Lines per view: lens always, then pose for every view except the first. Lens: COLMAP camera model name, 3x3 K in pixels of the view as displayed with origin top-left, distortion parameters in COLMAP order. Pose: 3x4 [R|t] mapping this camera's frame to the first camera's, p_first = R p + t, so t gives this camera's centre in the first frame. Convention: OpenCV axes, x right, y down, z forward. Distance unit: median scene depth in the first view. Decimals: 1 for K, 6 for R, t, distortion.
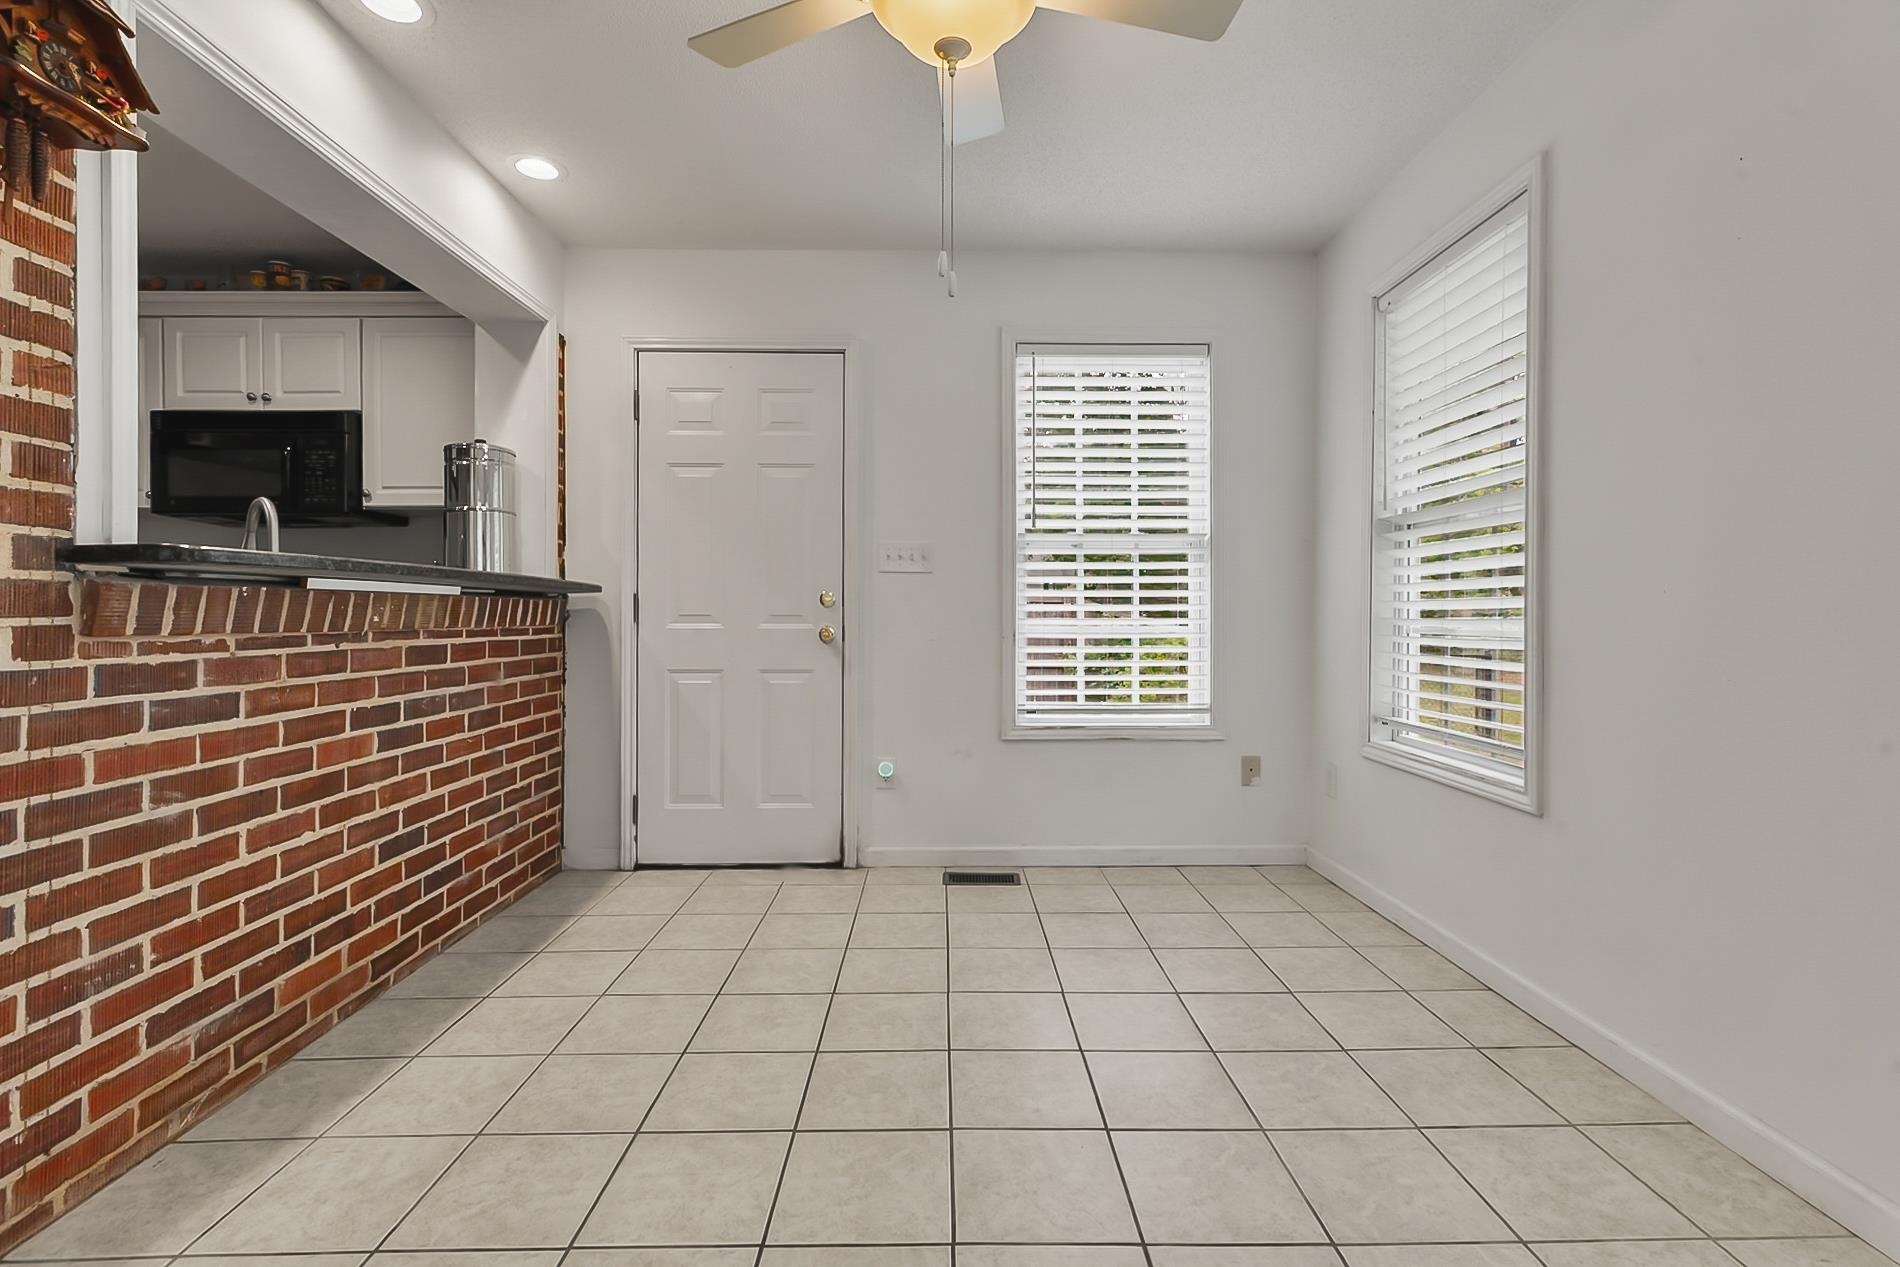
lens RADIAL K [[900.7, 0, 954.0], [0, 900.7, 603.9], [0, 0, 1]] dist [0.014118, -0.000849]
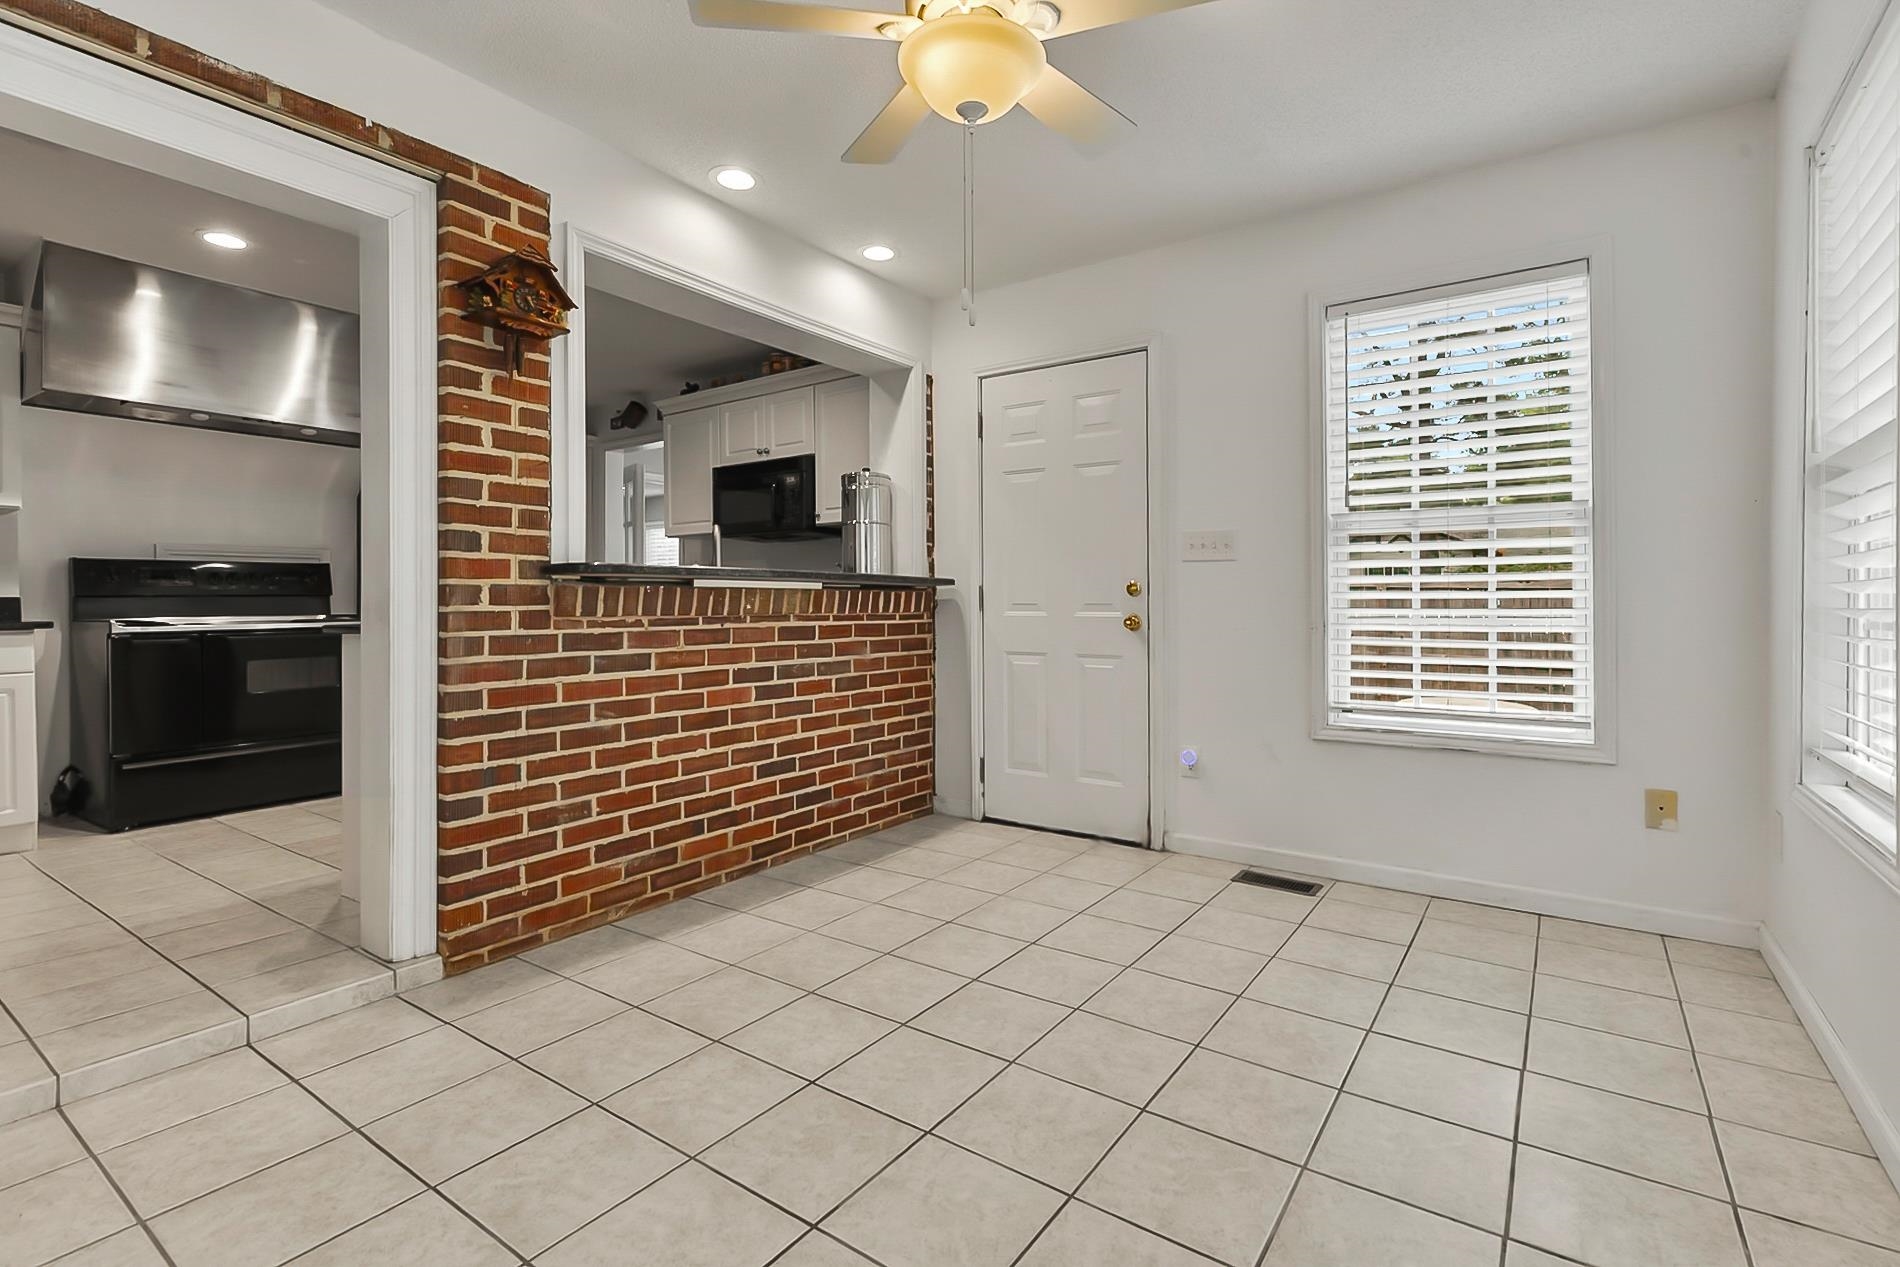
lens RADIAL K [[897.8, 0, 918.4], [0, 897.8, 591.8], [0, 0, 1]] dist [0.013230, -0.000430]
pose [[0.798939, -0.008571, -0.601351, 0.371296], [0.008138, 0.999961, -0.003441, 0.000012], [0.601357, -0.002145, 0.798978, 0.024660]]
